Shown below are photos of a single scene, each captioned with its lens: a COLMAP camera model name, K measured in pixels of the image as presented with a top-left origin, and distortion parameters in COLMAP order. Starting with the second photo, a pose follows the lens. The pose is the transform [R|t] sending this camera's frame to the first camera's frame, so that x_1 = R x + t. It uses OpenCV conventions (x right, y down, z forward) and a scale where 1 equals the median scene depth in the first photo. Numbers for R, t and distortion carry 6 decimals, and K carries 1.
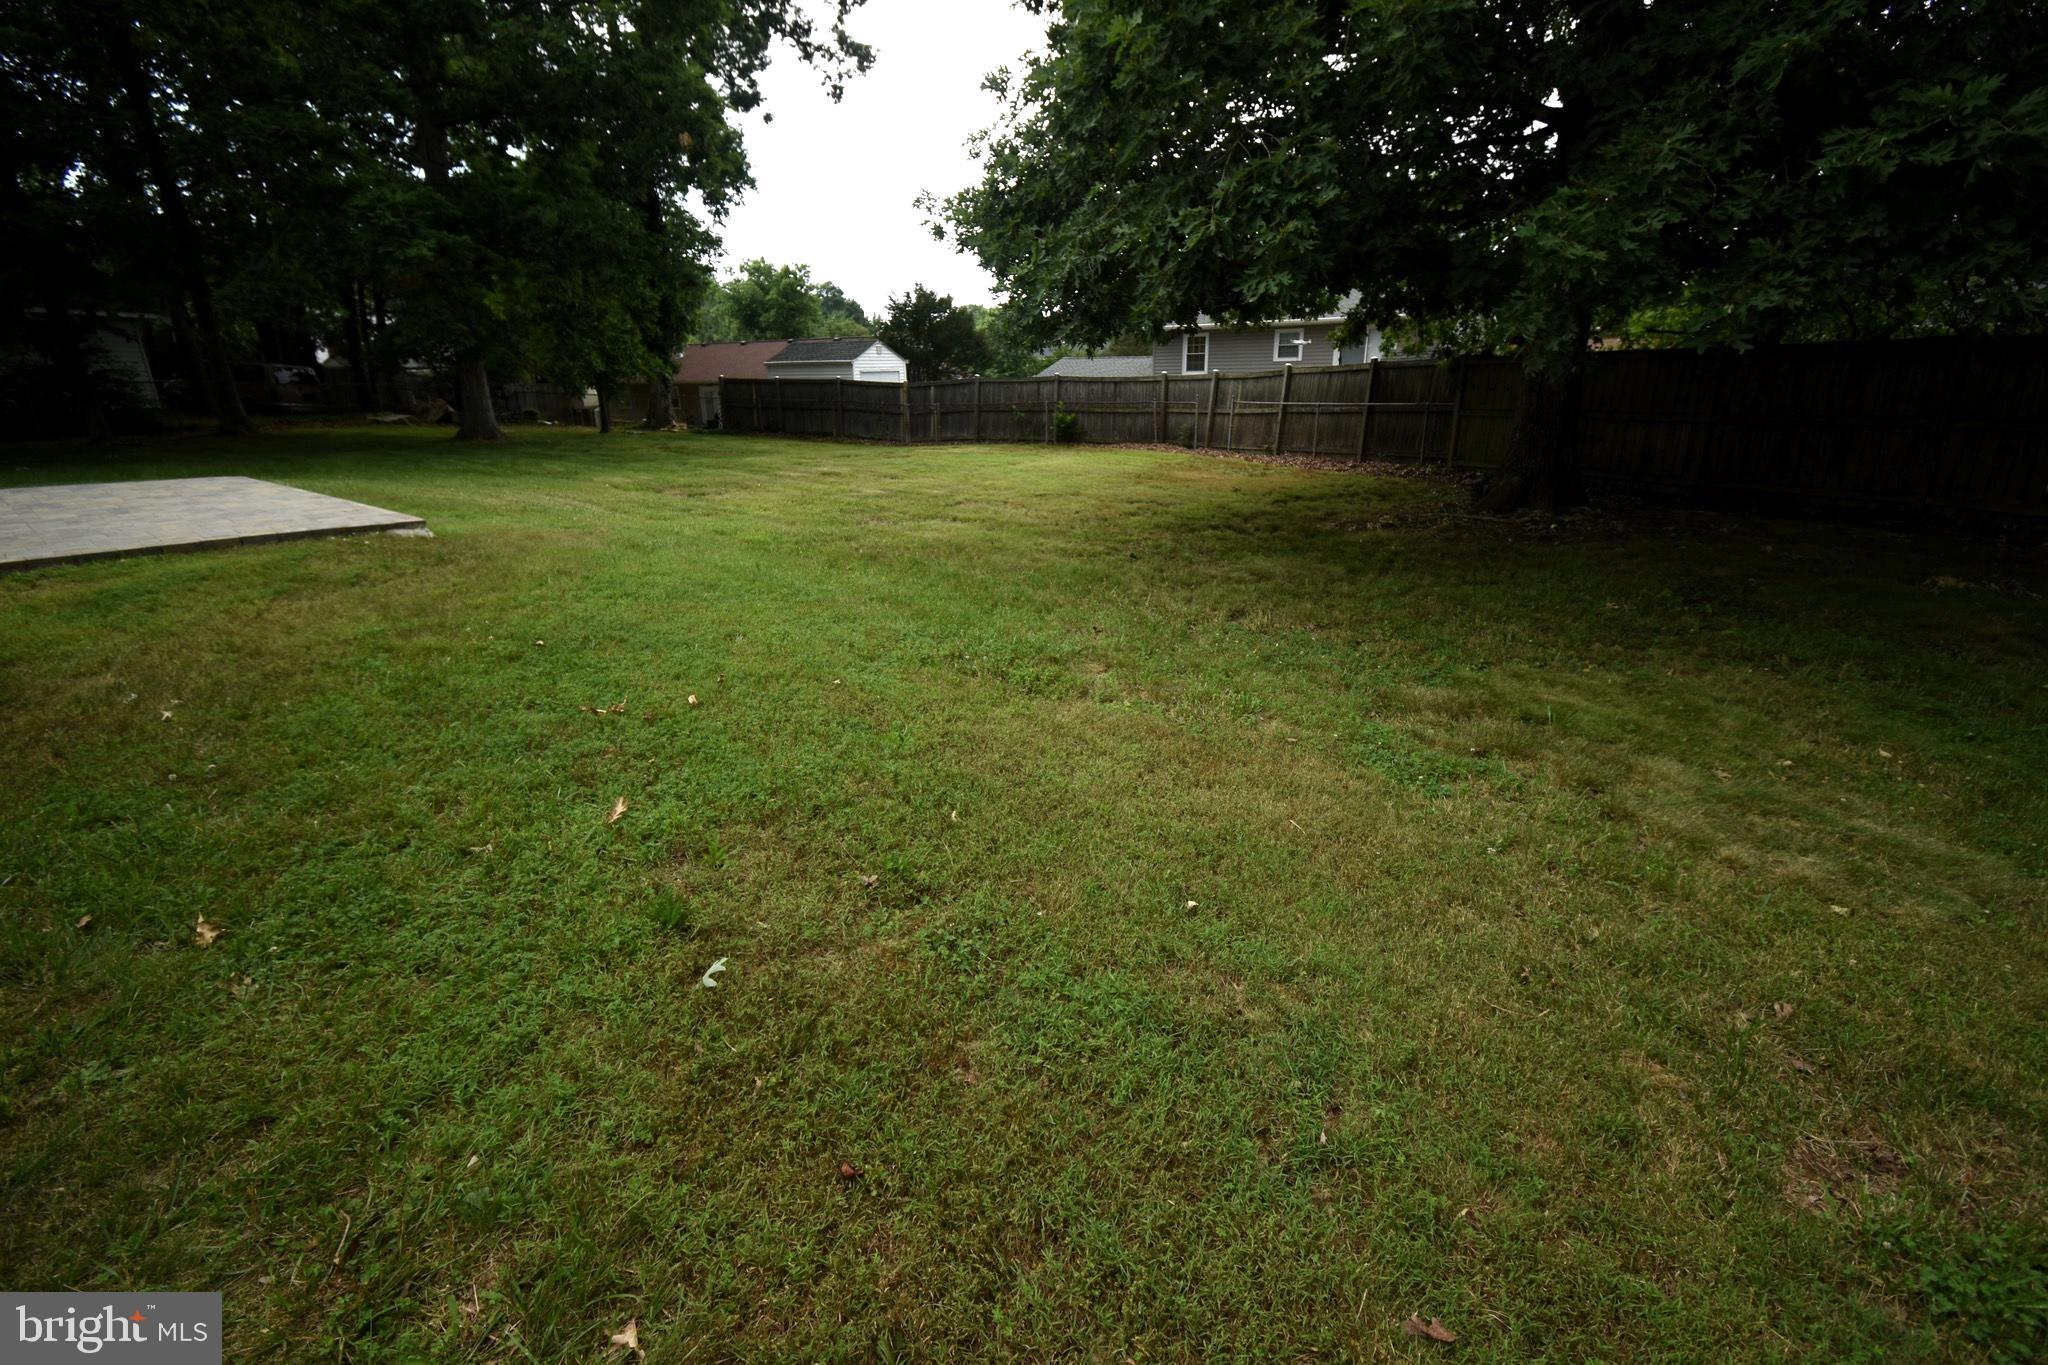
lens RADIAL K [[894.1, 0, 1024.6], [0, 894.1, 682.6], [0, 0, 1]] dist [0.005607, -0.003659]
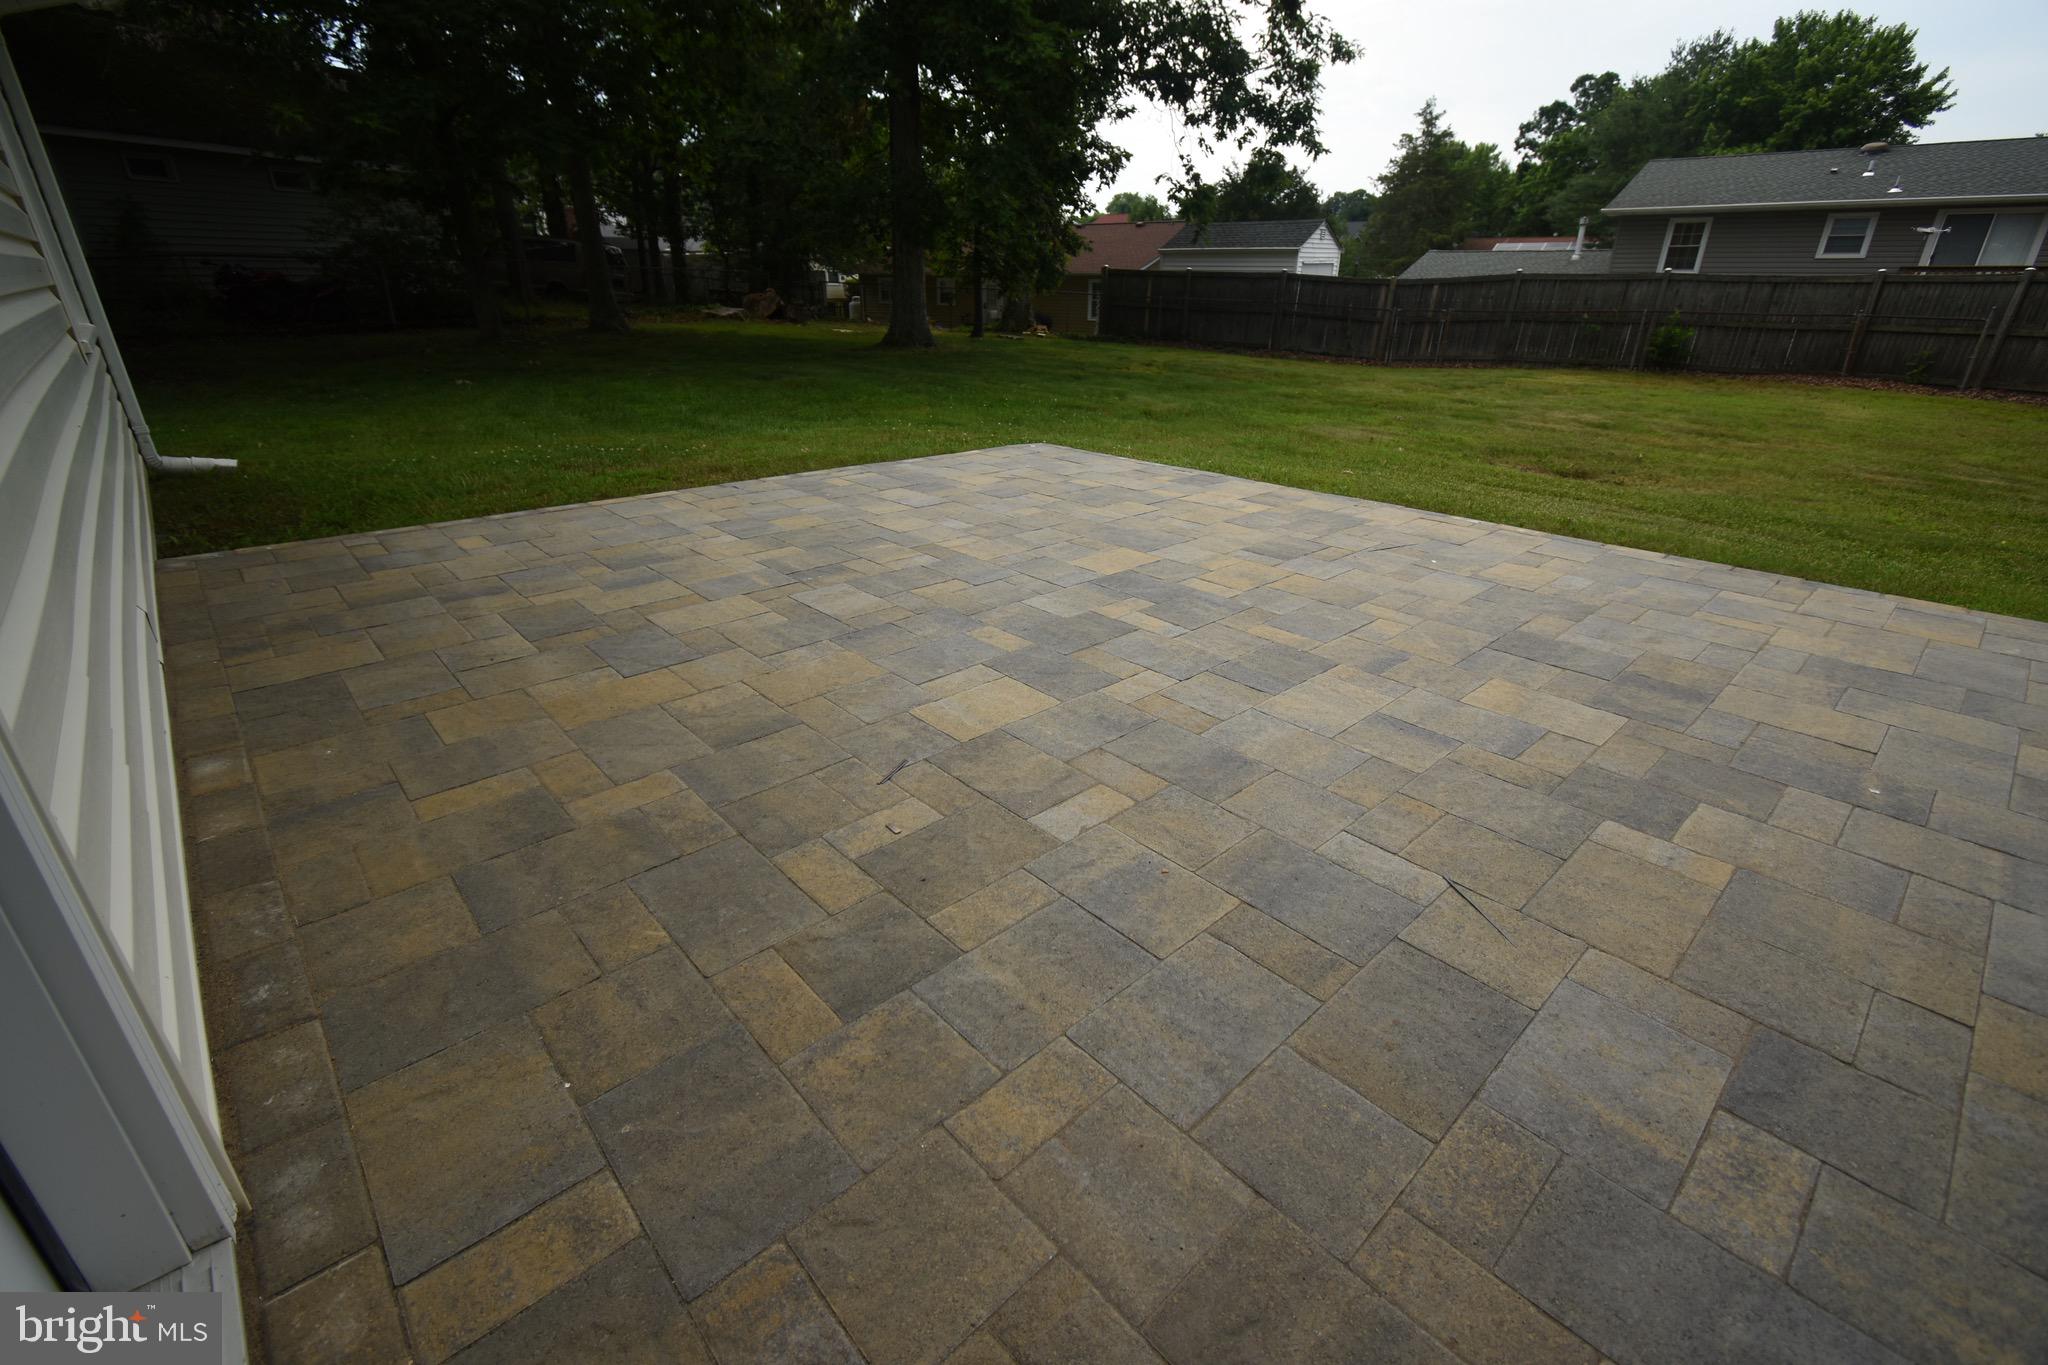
lens RADIAL K [[894.1, 0, 1031.5], [0, 894.1, 685.4], [0, 0, 1]] dist [0.005607, -0.003659]
pose [[0.990418, 0.072035, -0.117831, -0.301941], [-0.059689, 0.992664, 0.105143, -0.053293], [0.124540, -0.097103, 0.987452, 0.174031]]
